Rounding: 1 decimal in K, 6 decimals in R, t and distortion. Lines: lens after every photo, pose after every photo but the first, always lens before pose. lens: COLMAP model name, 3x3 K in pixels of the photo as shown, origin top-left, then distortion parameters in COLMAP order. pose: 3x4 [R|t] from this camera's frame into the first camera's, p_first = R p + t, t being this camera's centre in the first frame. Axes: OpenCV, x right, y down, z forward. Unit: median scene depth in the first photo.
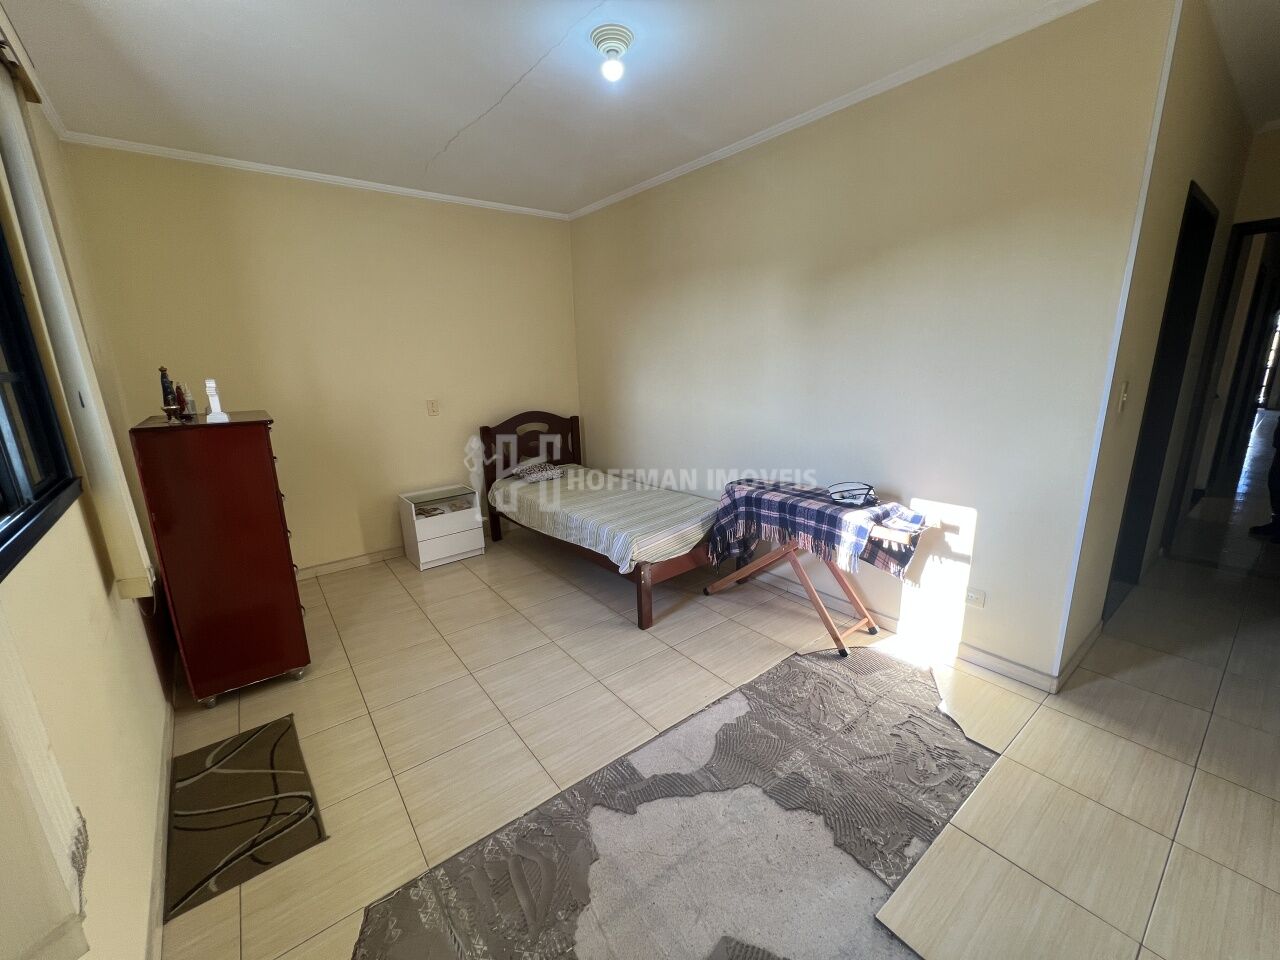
lens RADIAL K [[510.0, 0, 641.6], [0, 510.0, 480.6], [0, 0, 1]] dist [-0.001552, -0.000309]
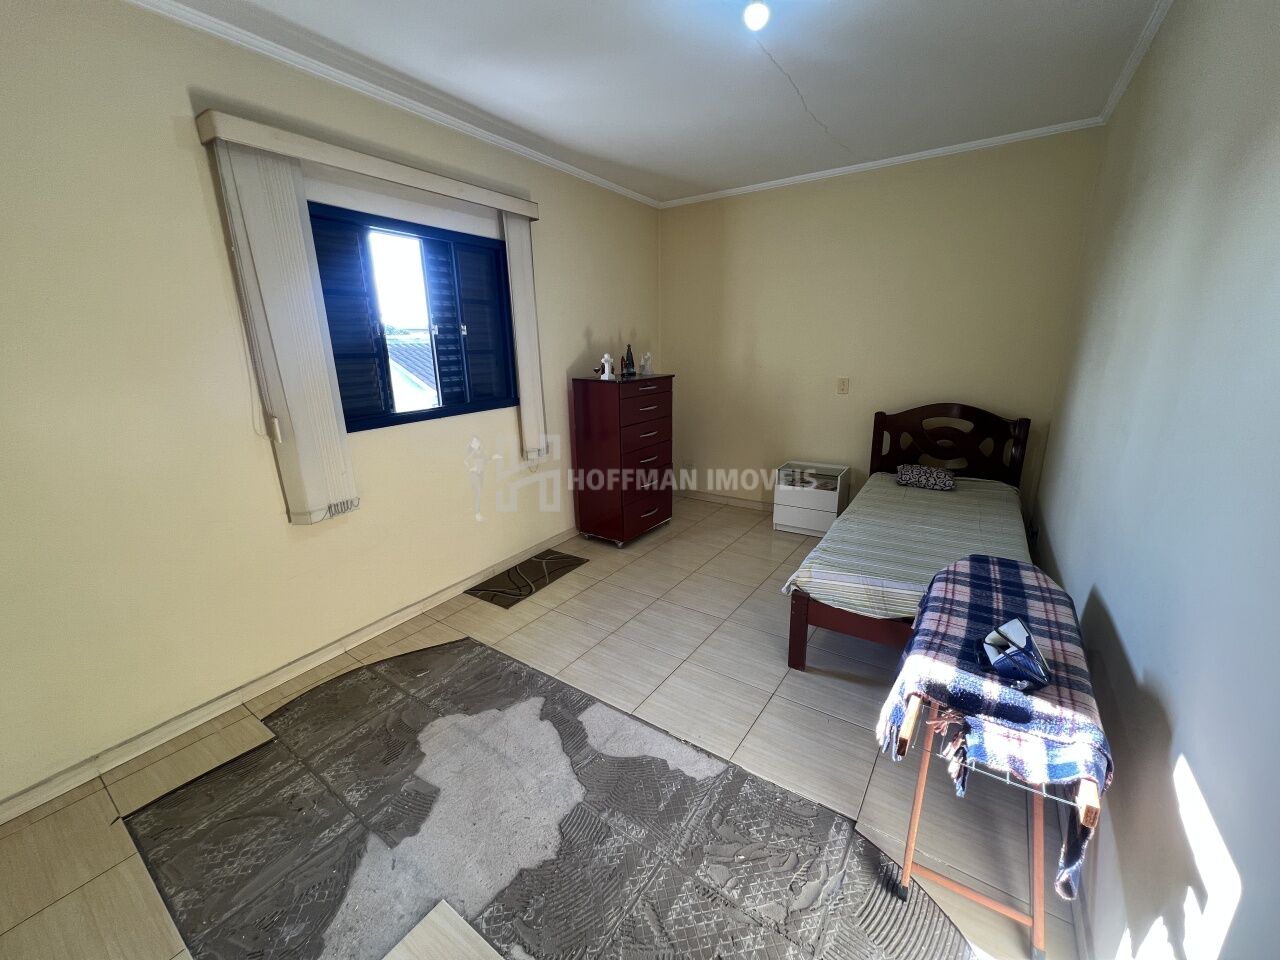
lens RADIAL K [[510.0, 0, 641.1], [0, 510.0, 481.8], [0, 0, 1]] dist [-0.001552, -0.000309]
pose [[0.302100, 0.271837, -0.913696, 0.867503], [-0.211131, 0.953756, 0.213948, -0.185186], [0.929602, 0.128276, 0.345522, 0.599837]]
